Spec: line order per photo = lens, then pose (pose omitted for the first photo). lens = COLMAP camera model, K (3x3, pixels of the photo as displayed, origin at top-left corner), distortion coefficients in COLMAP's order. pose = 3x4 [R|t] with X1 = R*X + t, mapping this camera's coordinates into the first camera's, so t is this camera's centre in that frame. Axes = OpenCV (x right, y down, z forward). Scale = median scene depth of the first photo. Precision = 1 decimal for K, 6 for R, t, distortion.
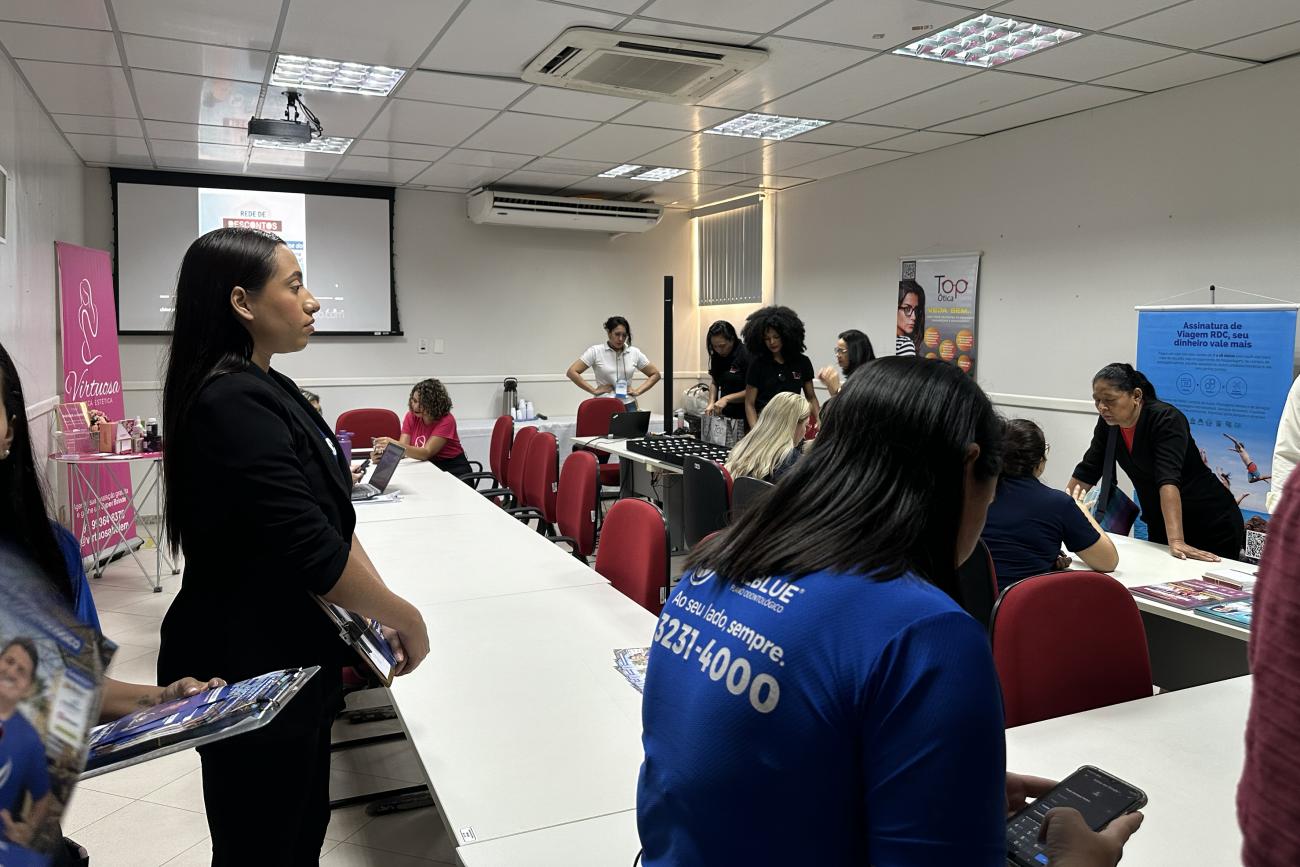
lens RADIAL K [[914.6, 0, 653.4], [0, 914.6, 432.8], [0, 0, 1]] dist [-0.006037, -0.004228]
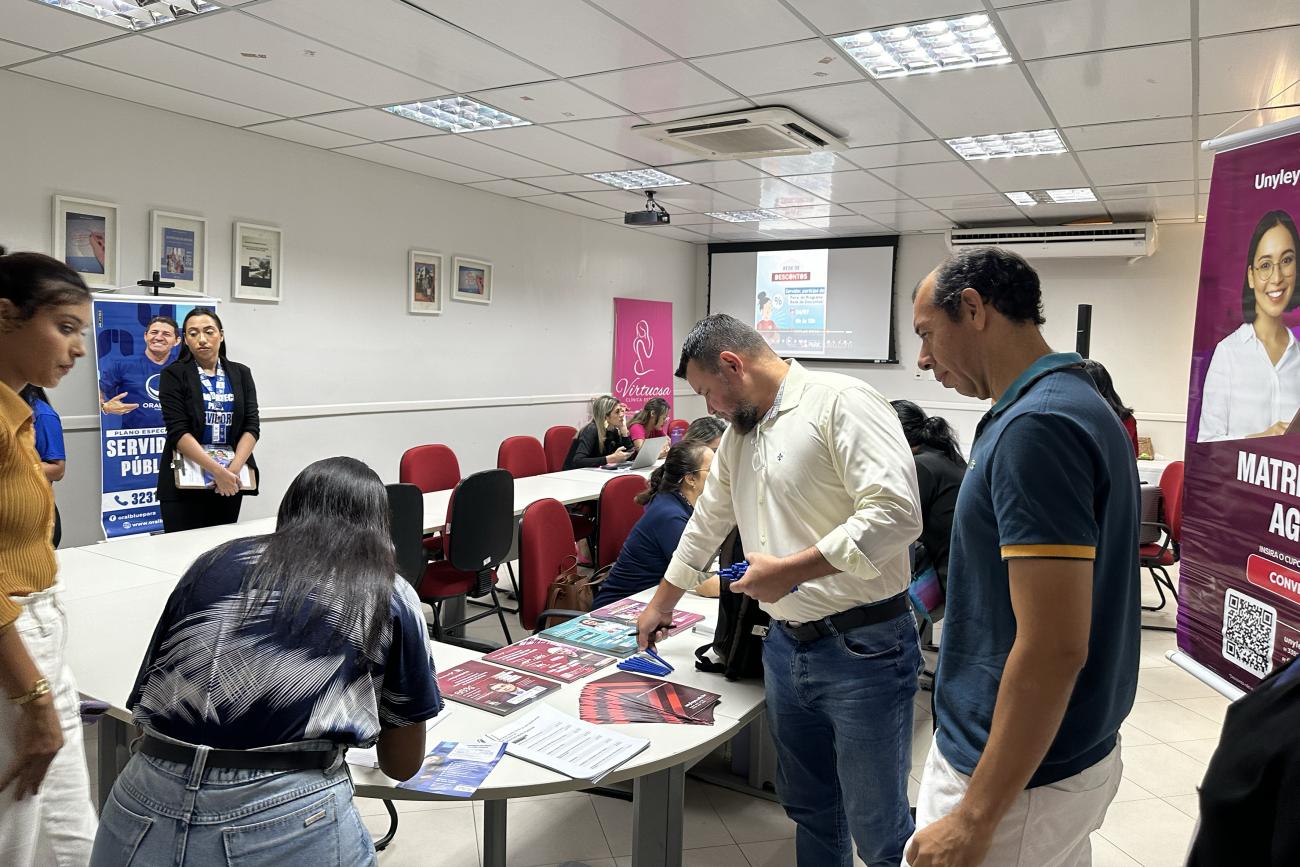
lens RADIAL K [[914.6, 0, 650.6], [0, 914.6, 435.6], [0, 0, 1]] dist [-0.006037, -0.004228]
pose [[0.551576, 0.076949, -0.830568, 0.569732], [-0.119555, 0.992748, 0.012578, 0.005691], [0.825513, 0.092361, 0.556775, 0.133995]]
